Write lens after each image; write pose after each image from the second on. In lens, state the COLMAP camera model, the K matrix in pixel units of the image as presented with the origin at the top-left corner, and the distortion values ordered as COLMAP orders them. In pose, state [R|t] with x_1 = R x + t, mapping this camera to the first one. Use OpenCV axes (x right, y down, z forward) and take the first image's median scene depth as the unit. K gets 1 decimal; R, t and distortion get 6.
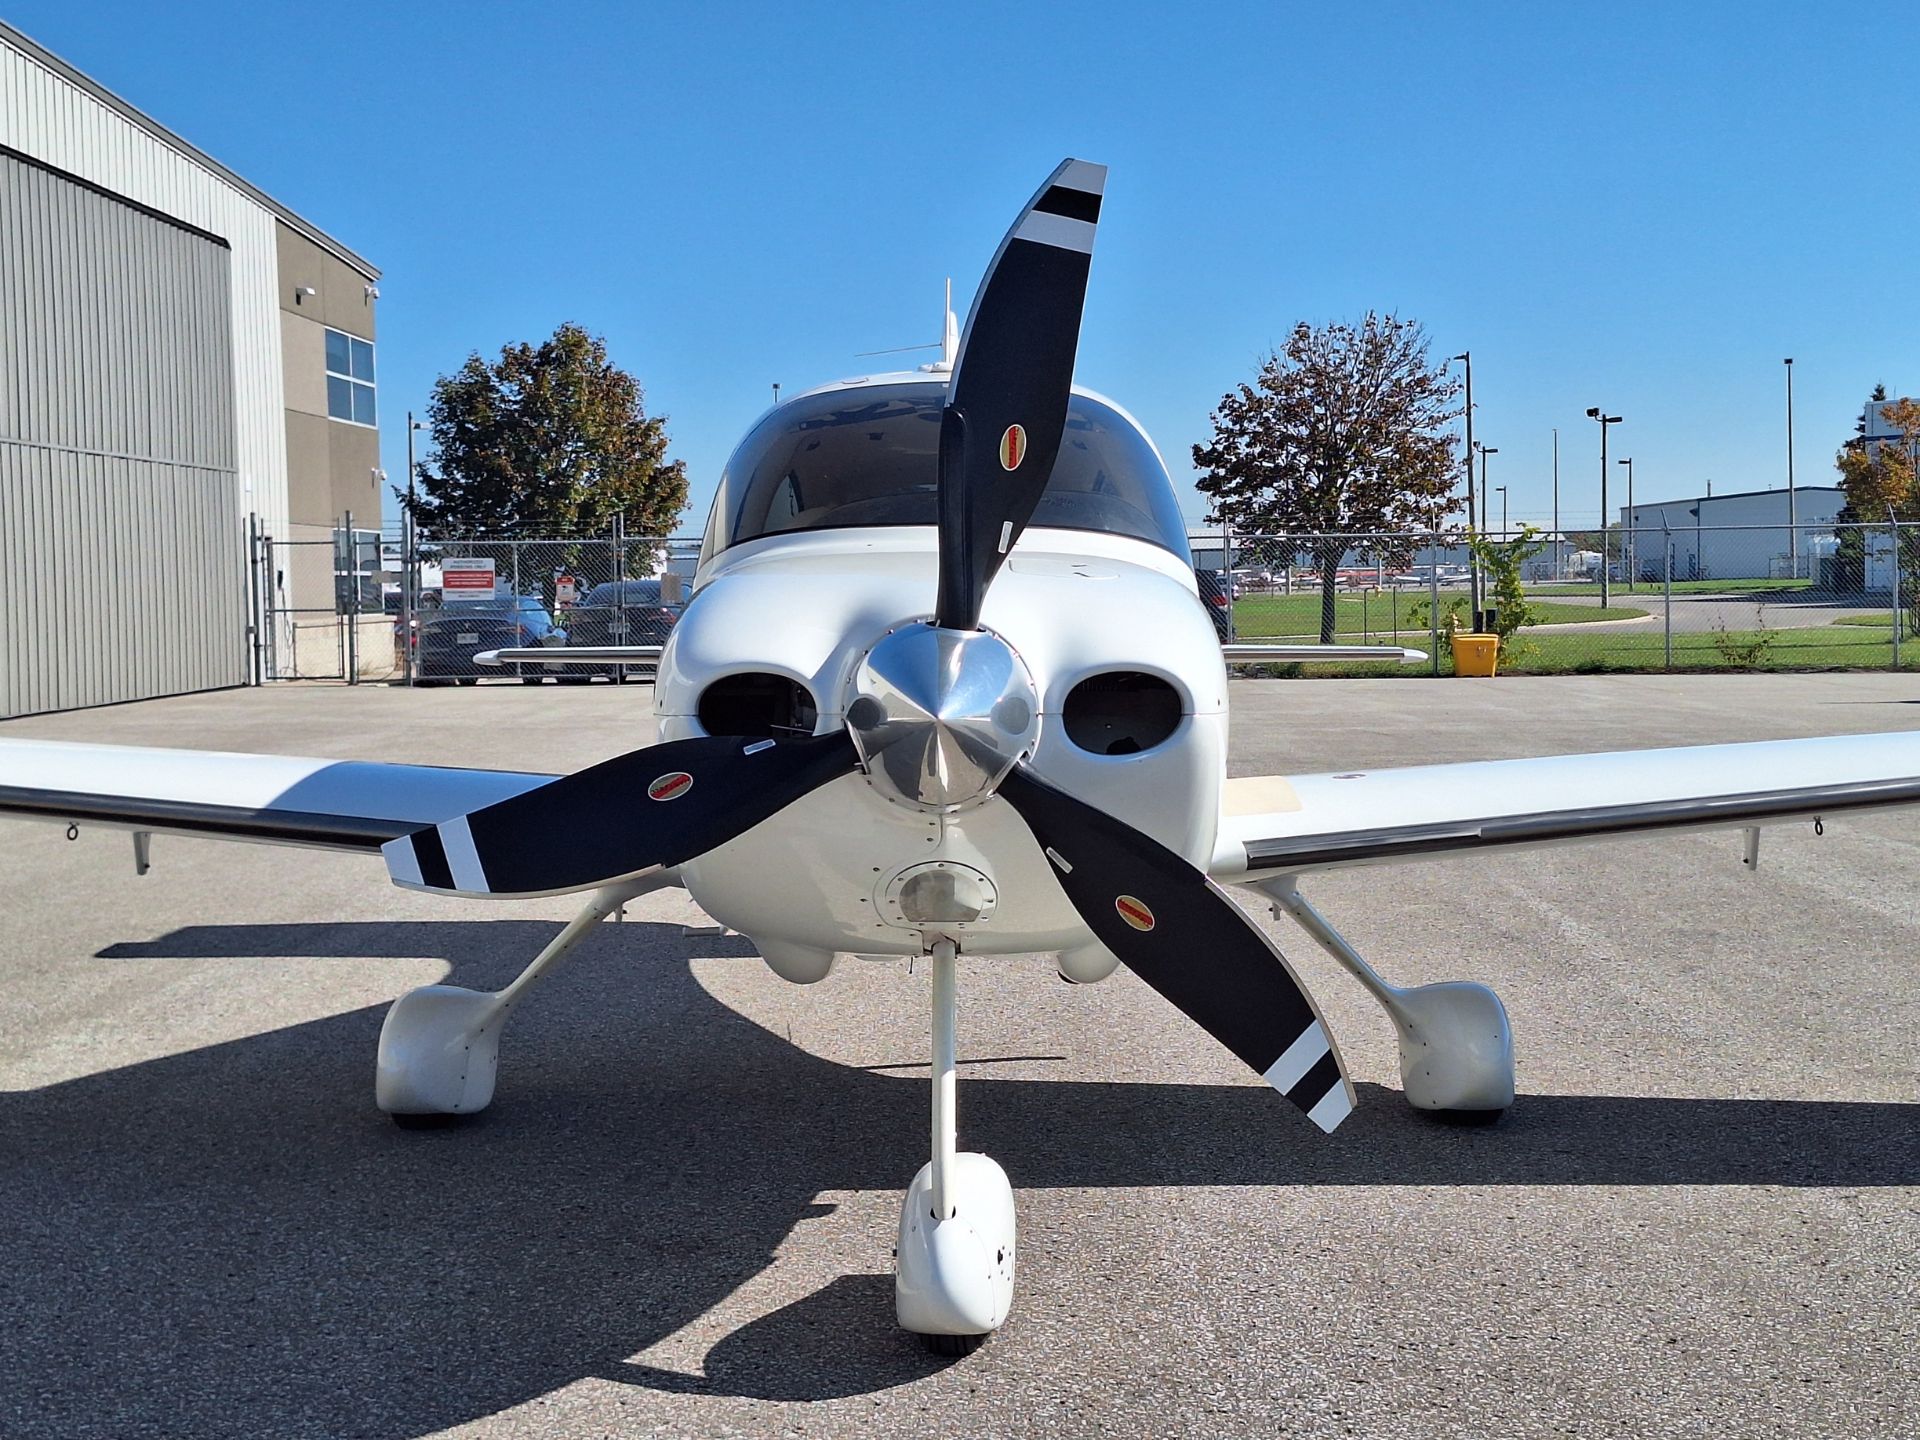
lens RADIAL K [[2728.6, 0, 1018.0], [0, 2728.6, 781.0], [0, 0, 1]] dist [0.044154, 0.000000]
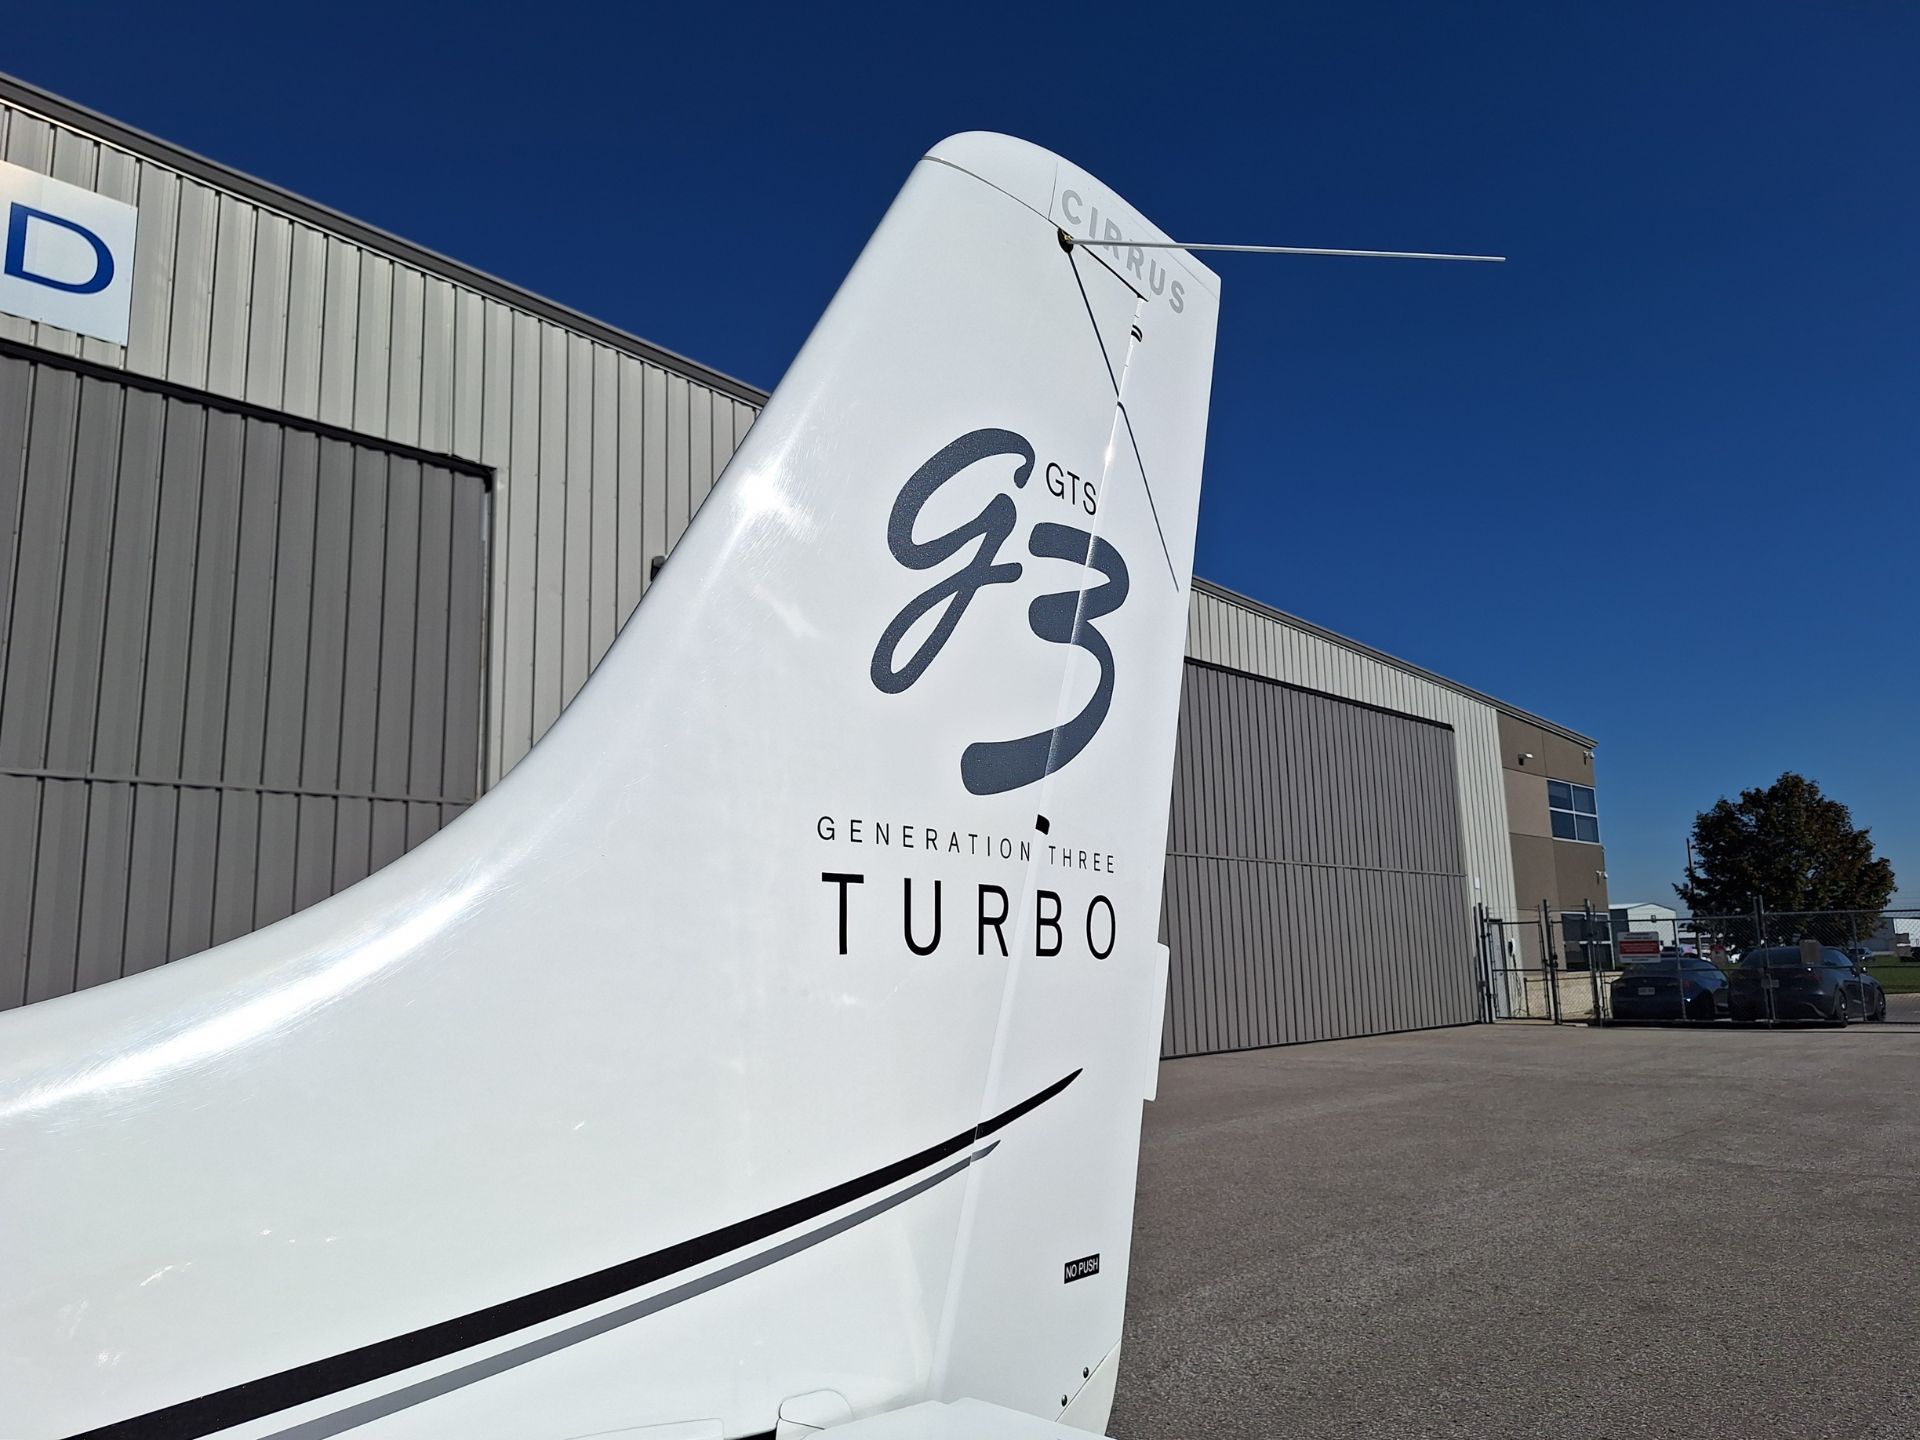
lens RADIAL K [[1341.7, 0, 970.7], [0, 1341.7, 743.4], [0, 0, 1]] dist [0.093840, -0.112773]
pose [[0.735893, -0.111414, -0.667869, 0.018533], [-0.036413, 0.978430, -0.203343, -0.023478], [0.676118, 0.173958, 0.715963, 0.277439]]
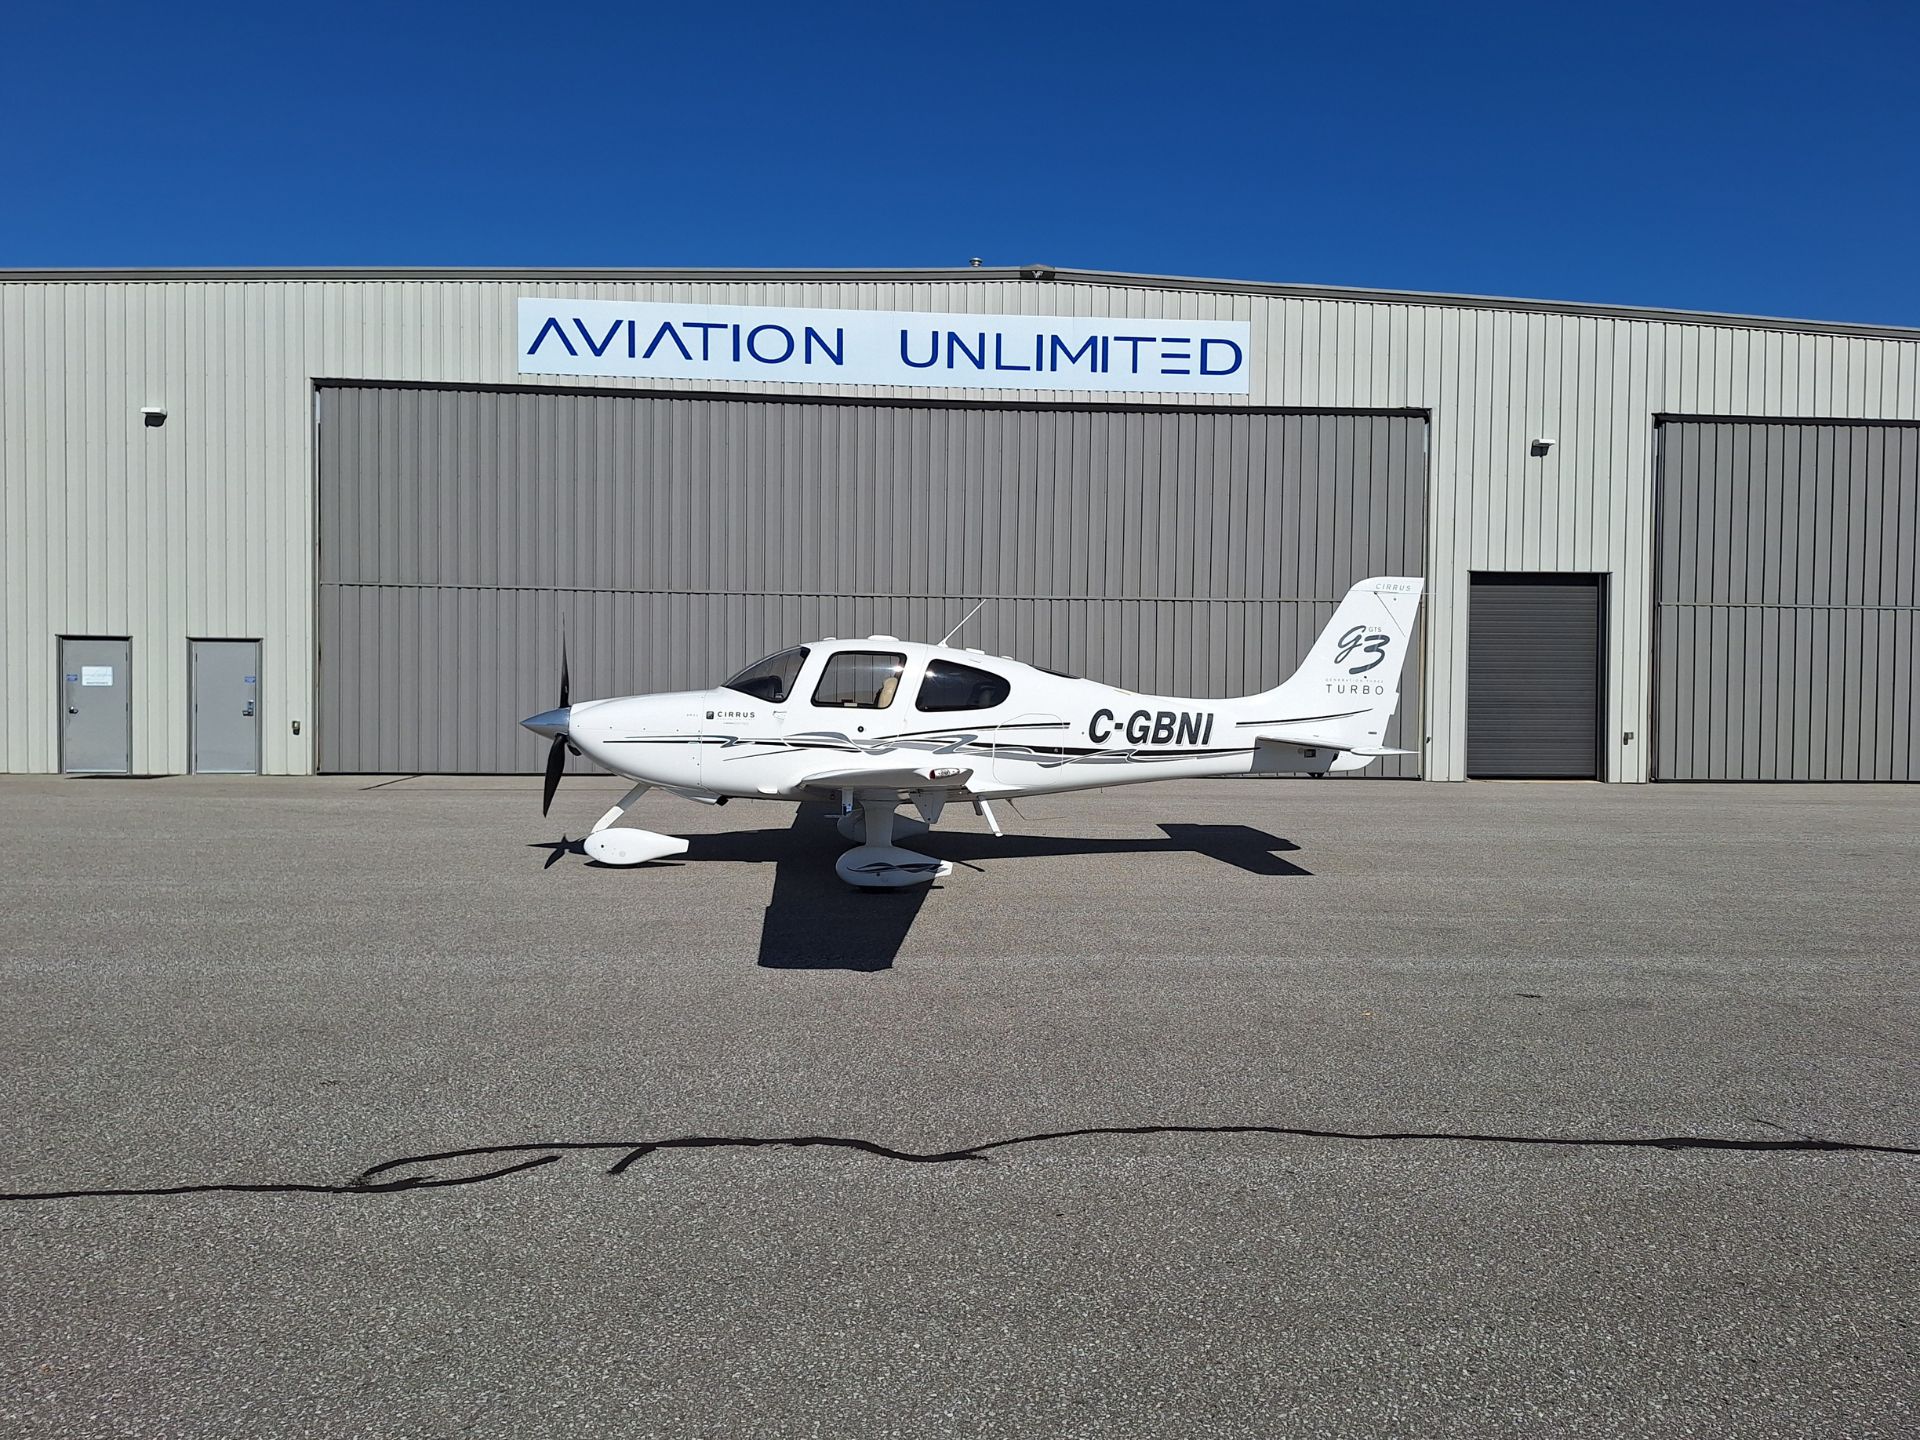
lens RADIAL K [[1341.7, 0, 965.9], [0, 1341.7, 739.5], [0, 0, 1]] dist [0.093840, -0.112773]
pose [[0.065959, 0.055853, -0.996258, 0.307545], [-0.085338, 0.995090, 0.050138, -0.022711], [0.994166, 0.081712, 0.070402, 0.192935]]
